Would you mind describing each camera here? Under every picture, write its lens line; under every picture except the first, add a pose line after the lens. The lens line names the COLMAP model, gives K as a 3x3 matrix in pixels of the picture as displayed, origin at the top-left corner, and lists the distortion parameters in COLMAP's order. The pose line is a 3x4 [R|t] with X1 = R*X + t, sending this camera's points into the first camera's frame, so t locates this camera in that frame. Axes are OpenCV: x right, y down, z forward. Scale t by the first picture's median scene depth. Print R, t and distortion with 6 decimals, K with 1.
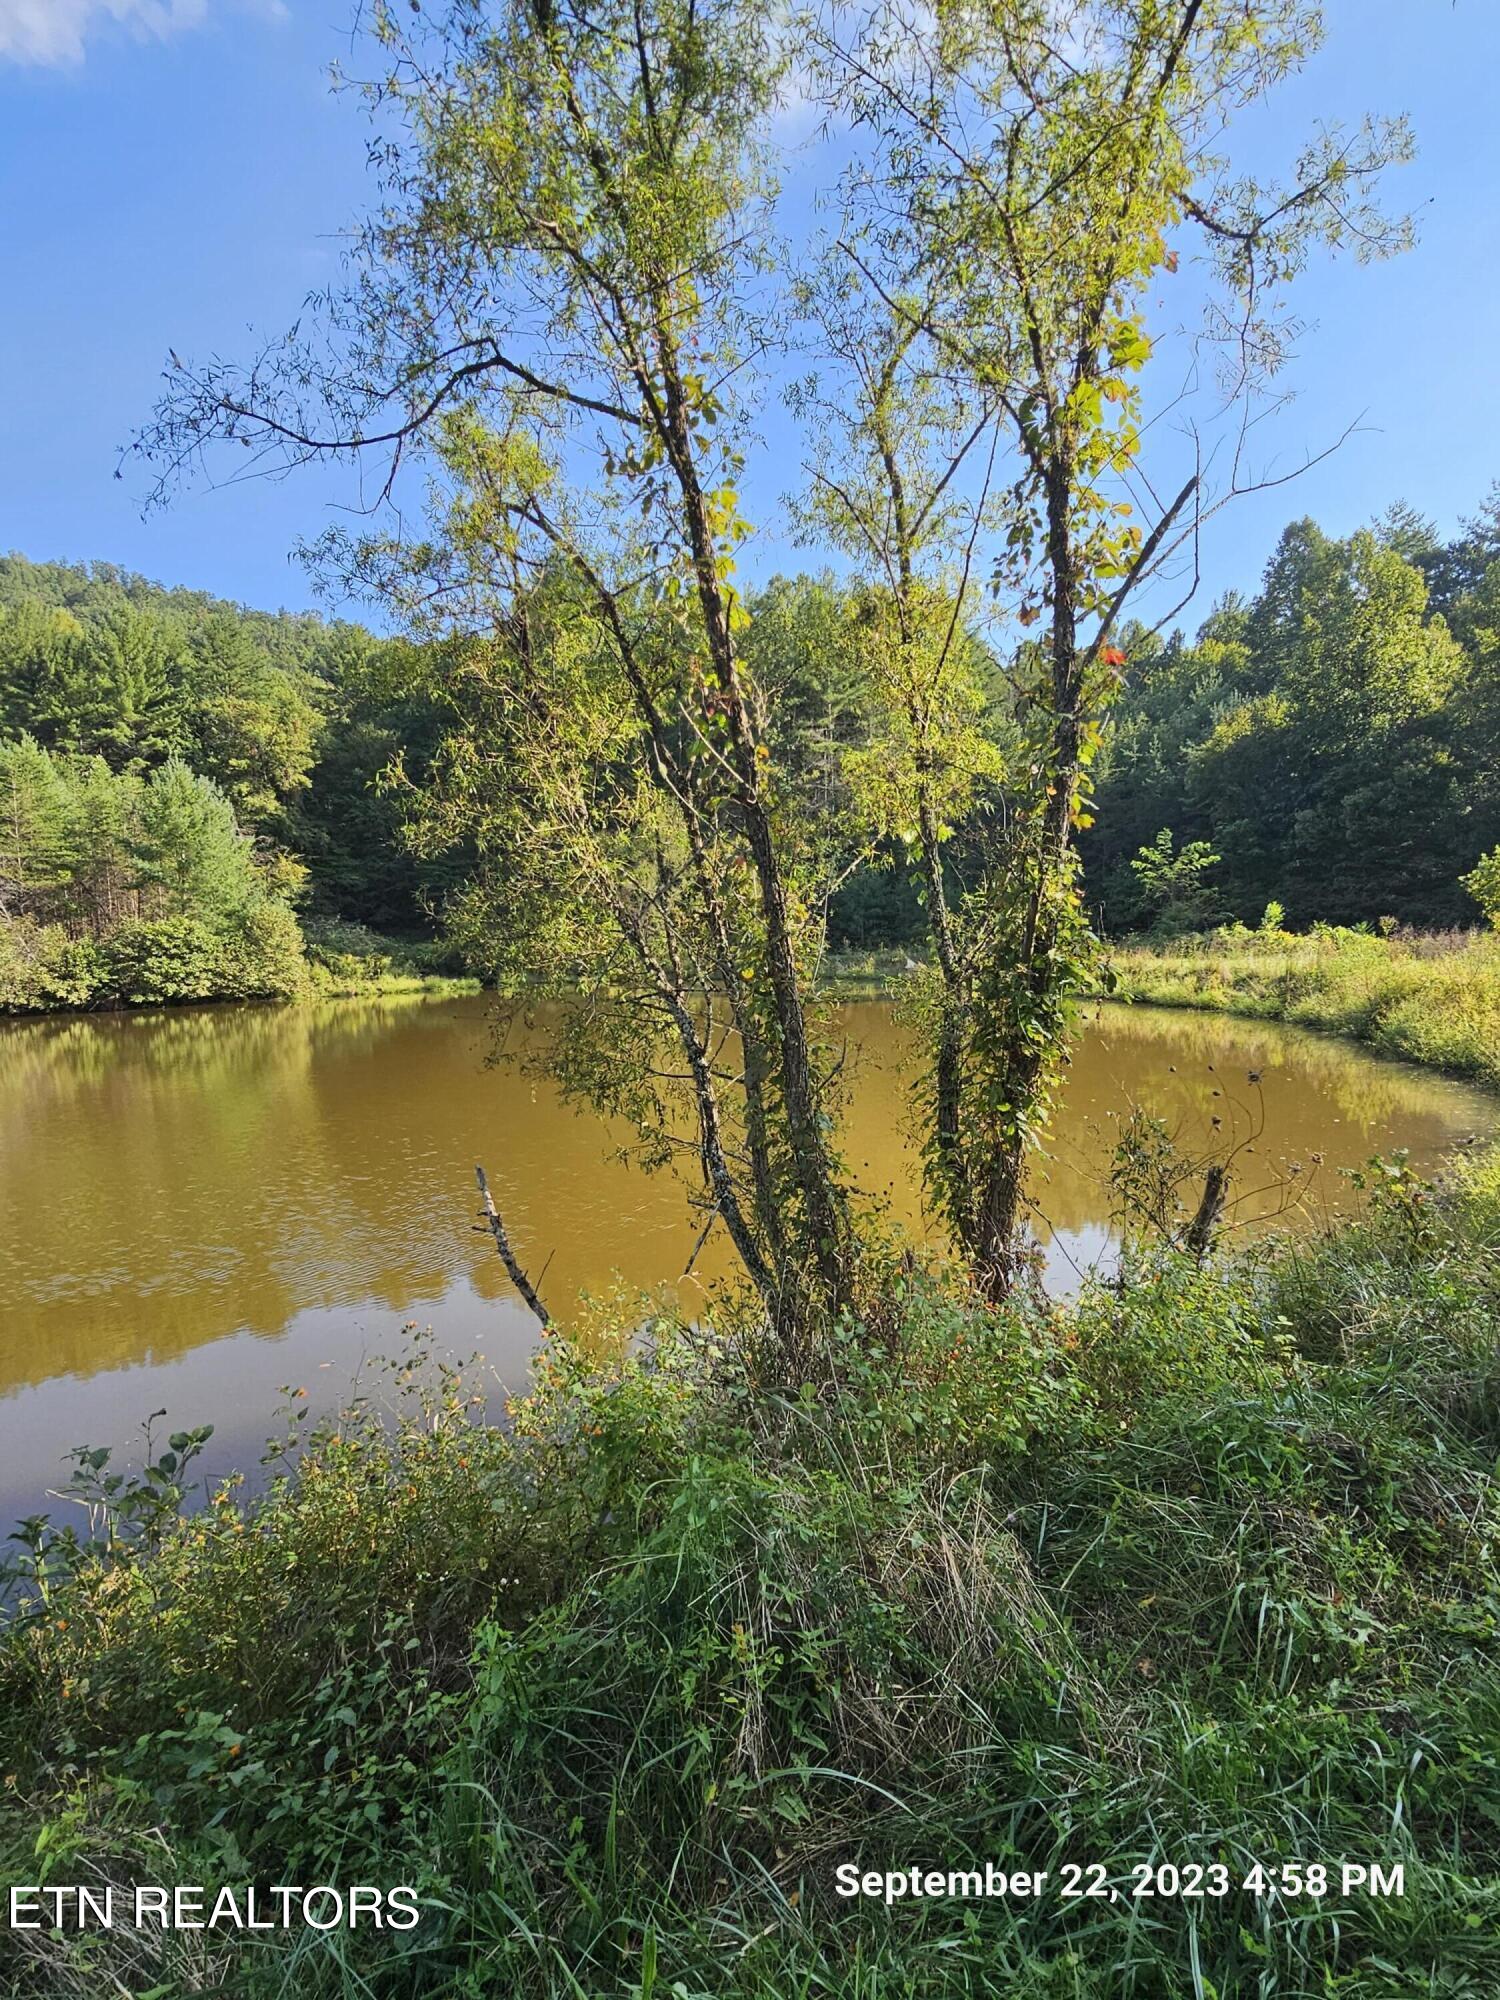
lens RADIAL K [[1089.8, 0, 764.3], [0, 1089.8, 1023.2], [0, 0, 1]] dist [-0.001810, 0.003489]
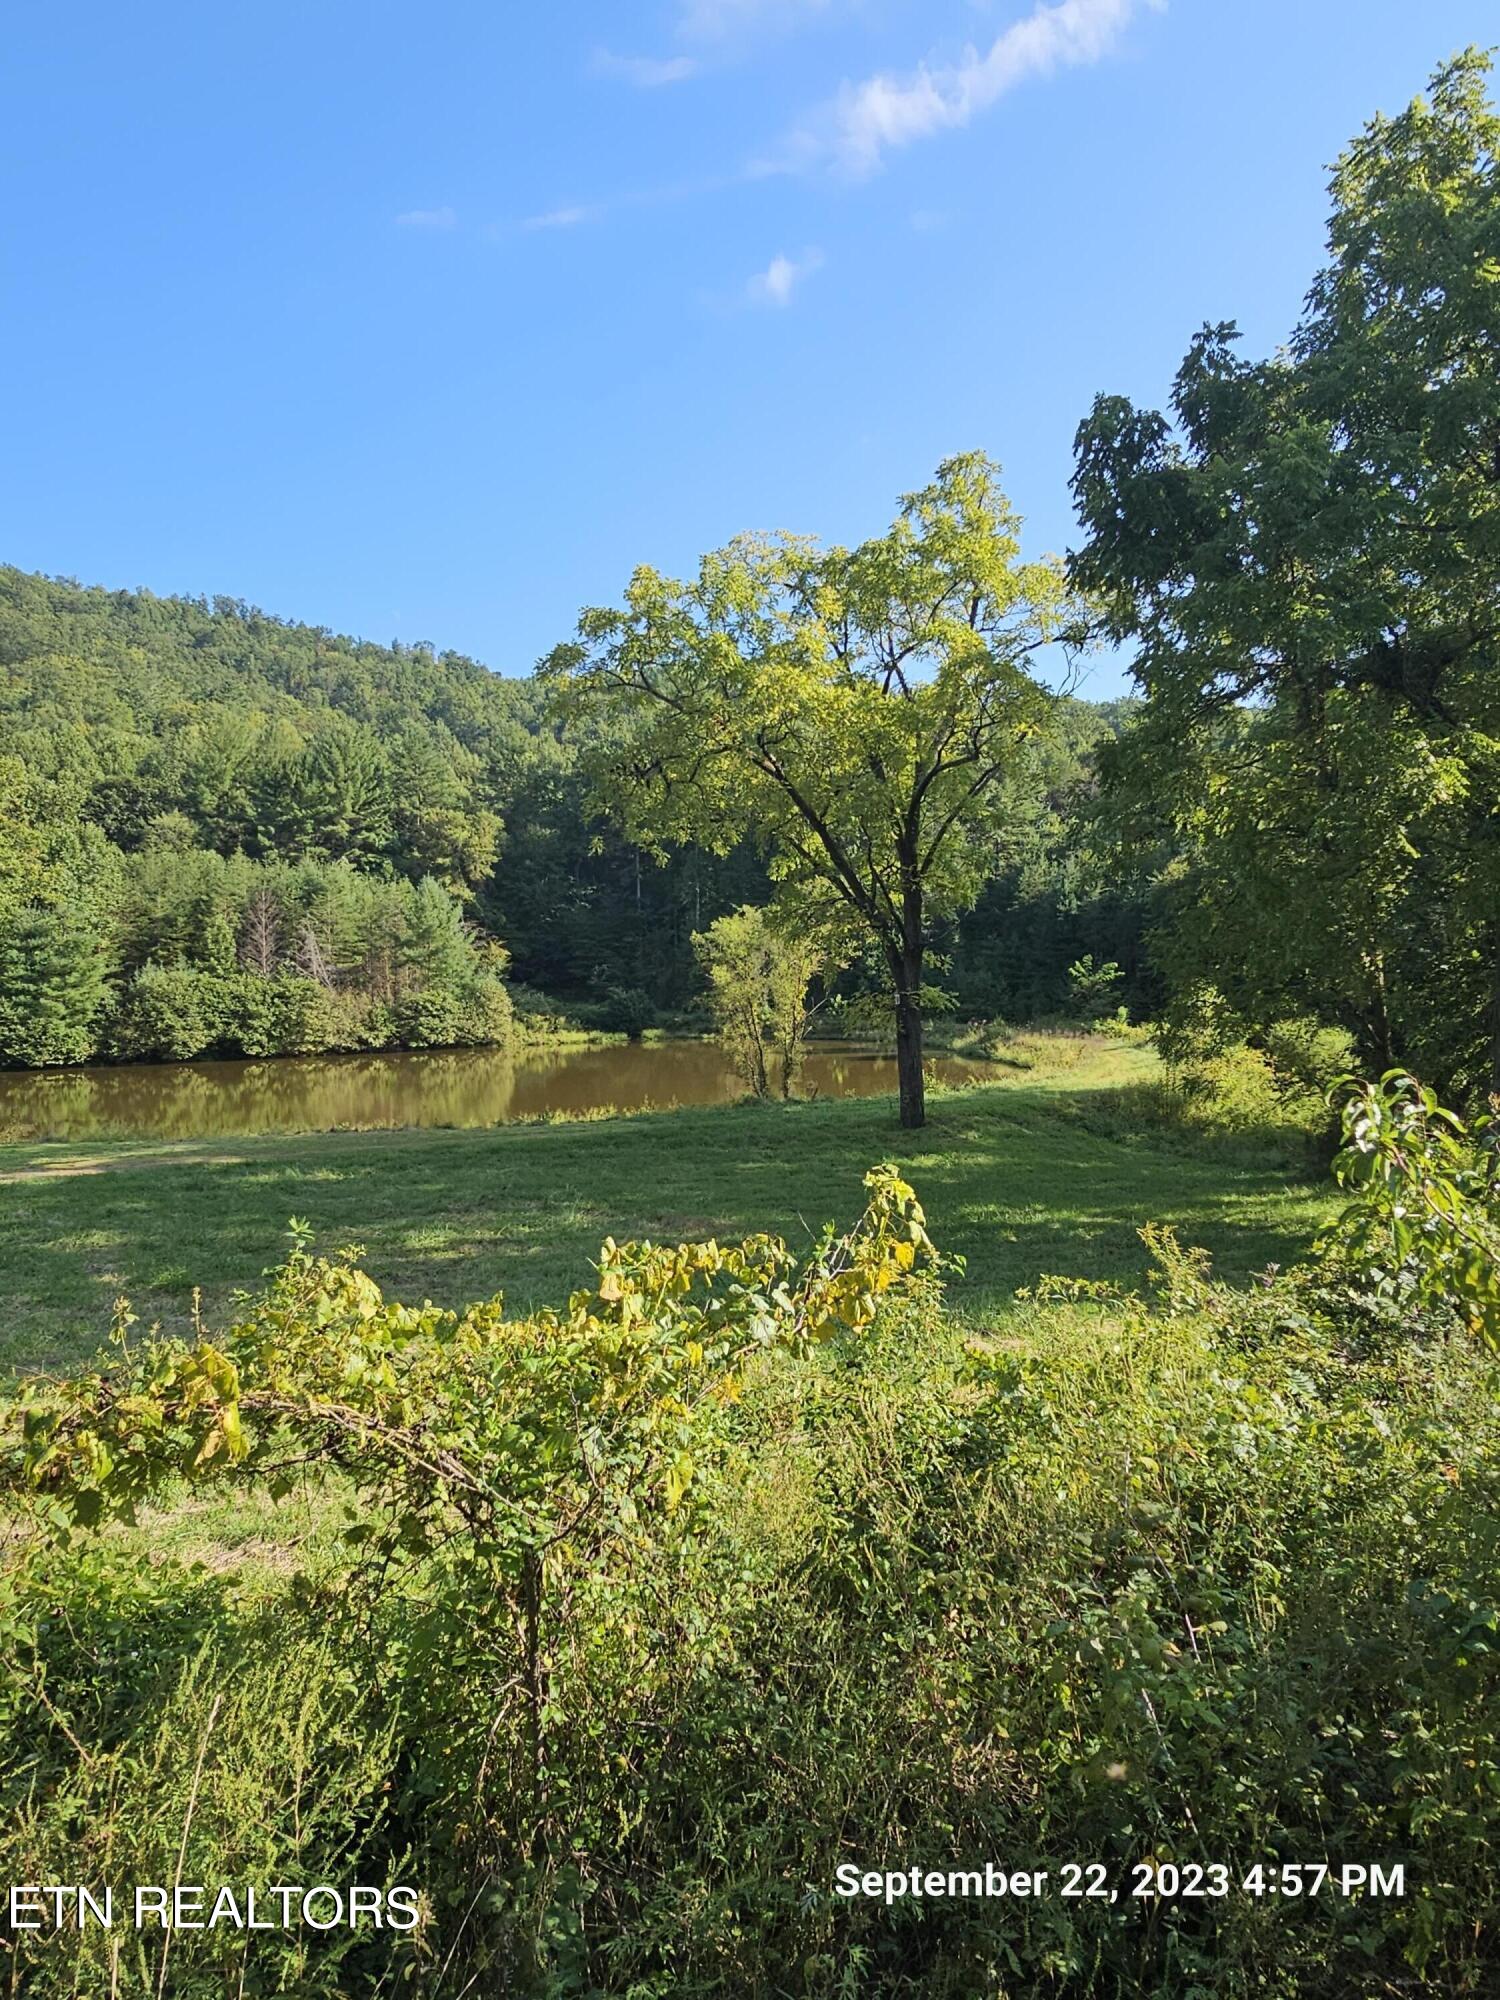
lens RADIAL K [[1256.3, 0, 737.9], [0, 1256.3, 1003.1], [0, 0, 1]] dist [-0.010010, 0.004532]
pose [[0.992987, 0.020946, -0.116356, 0.052332], [-0.027482, 0.998116, -0.054854, 0.002432], [0.114987, 0.057667, 0.991692, -0.534166]]
